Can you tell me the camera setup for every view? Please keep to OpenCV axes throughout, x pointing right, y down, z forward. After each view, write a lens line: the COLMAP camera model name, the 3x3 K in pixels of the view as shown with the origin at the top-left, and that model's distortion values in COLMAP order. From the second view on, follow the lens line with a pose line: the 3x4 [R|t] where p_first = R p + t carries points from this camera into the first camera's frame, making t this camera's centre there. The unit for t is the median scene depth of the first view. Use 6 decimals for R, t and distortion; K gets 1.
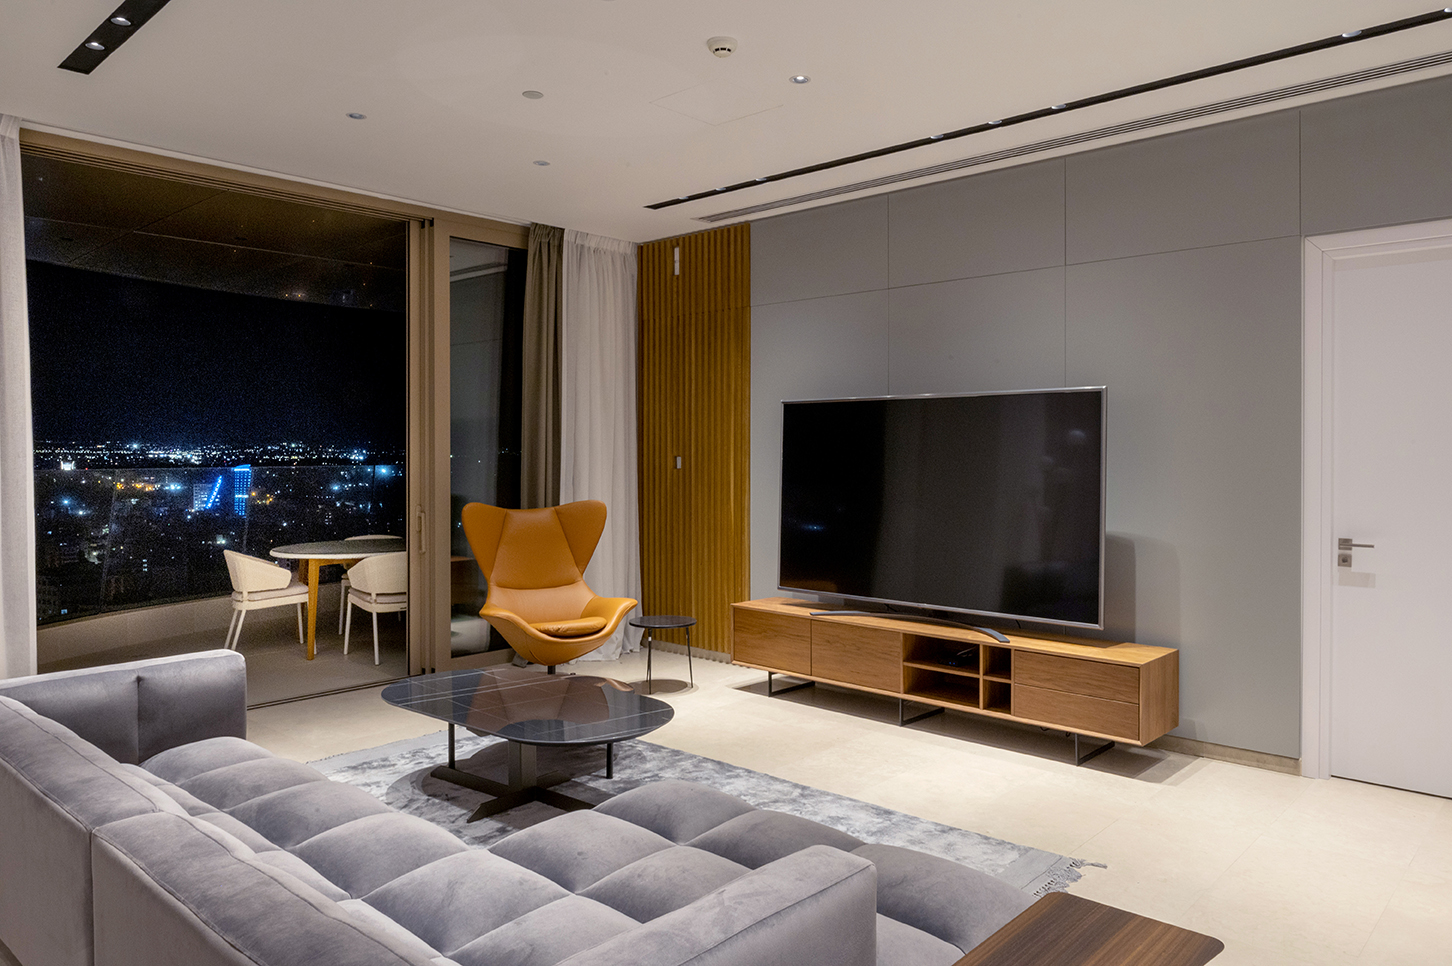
lens RADIAL K [[1000.7, 0, 728.3], [0, 1000.7, 454.5], [0, 0, 1]] dist [-0.007400, 0.000336]
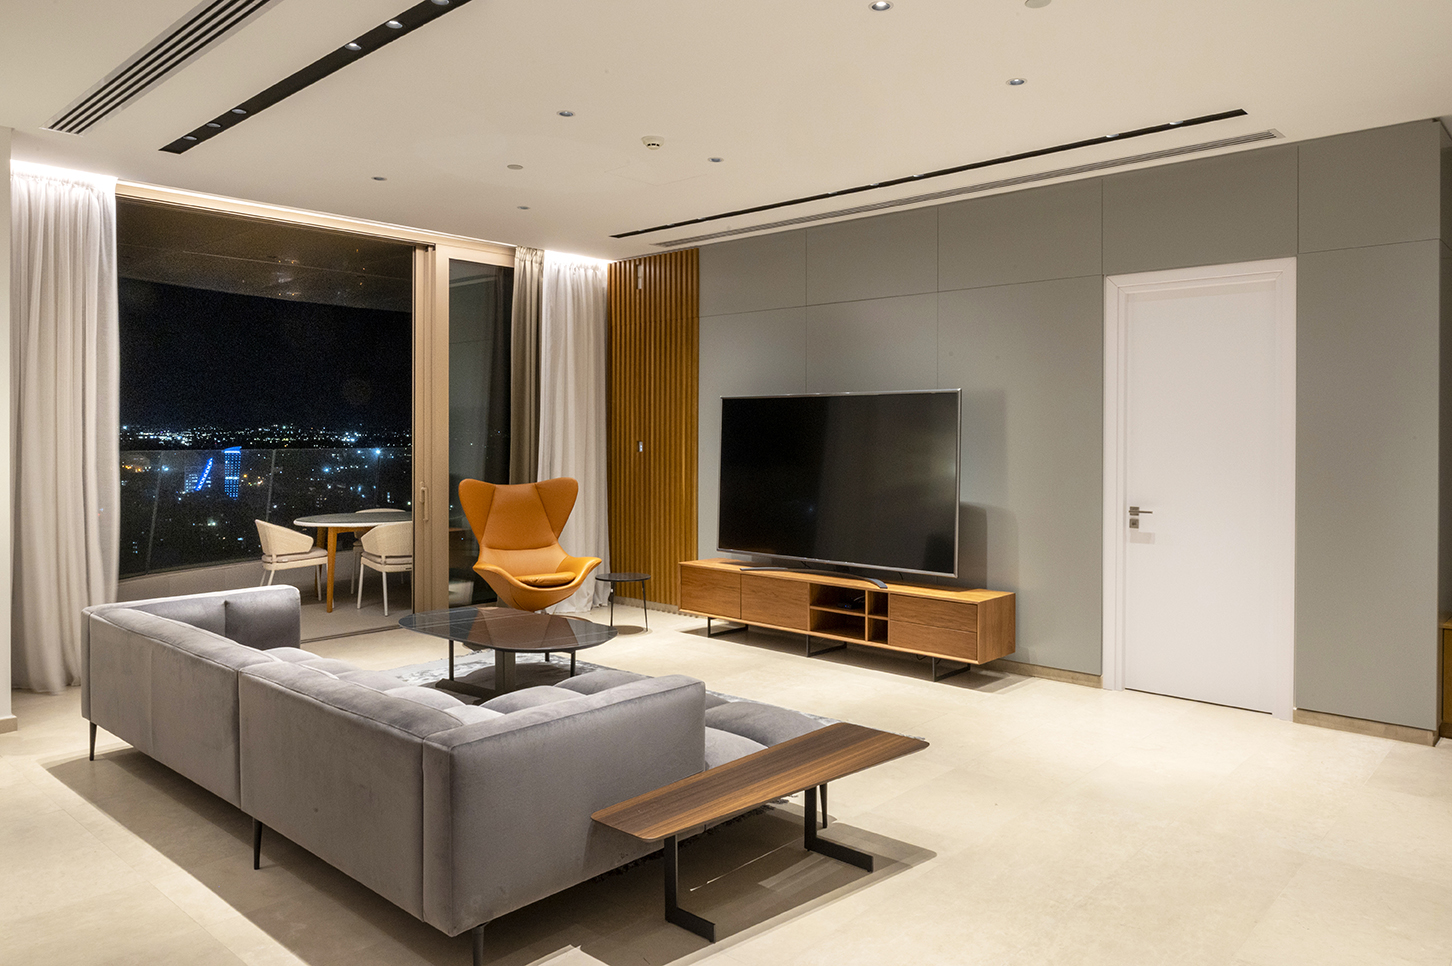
lens RADIAL K [[1000.9, 0, 728.3], [0, 1000.9, 440.5], [0, 0, 1]] dist [-0.006042, -0.002419]
pose [[0.999967, 0.003550, 0.007373, 0.058785], [-0.003568, 0.999991, 0.002430, -0.003369], [-0.007364, -0.002456, 0.999970, -0.245040]]
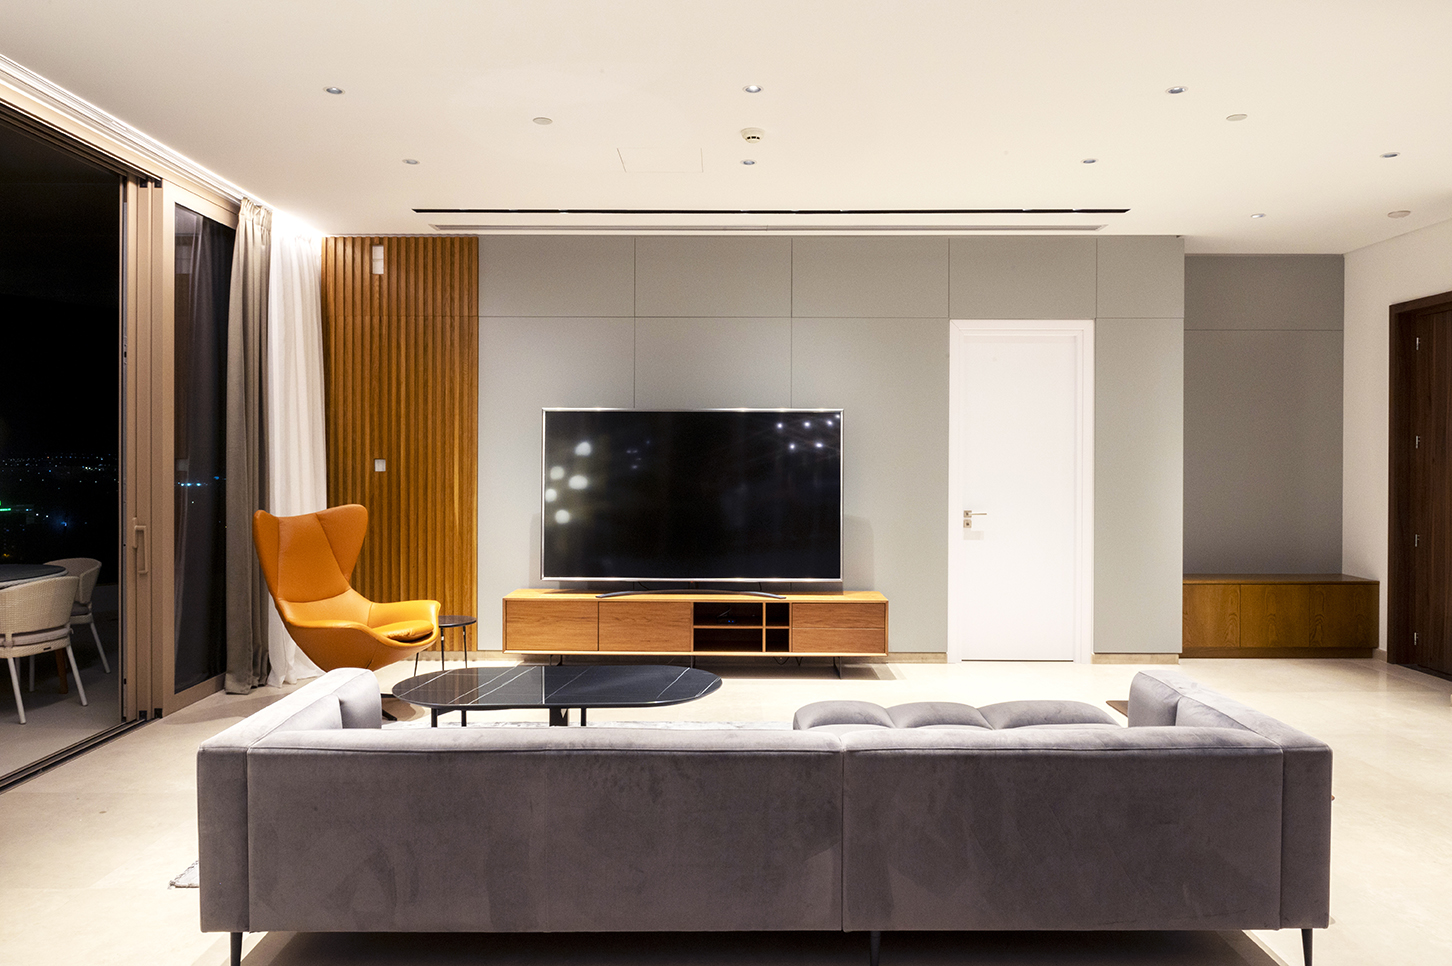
lens RADIAL K [[1000.7, 0, 728.3], [0, 1000.7, 454.5], [0, 0, 1]] dist [-0.007400, 0.000336]
pose [[0.739541, 0.004395, 0.673097, -0.589988], [-0.001111, 0.999985, -0.005309, 0.002802], [-0.673110, 0.003178, 0.739535, 0.056033]]
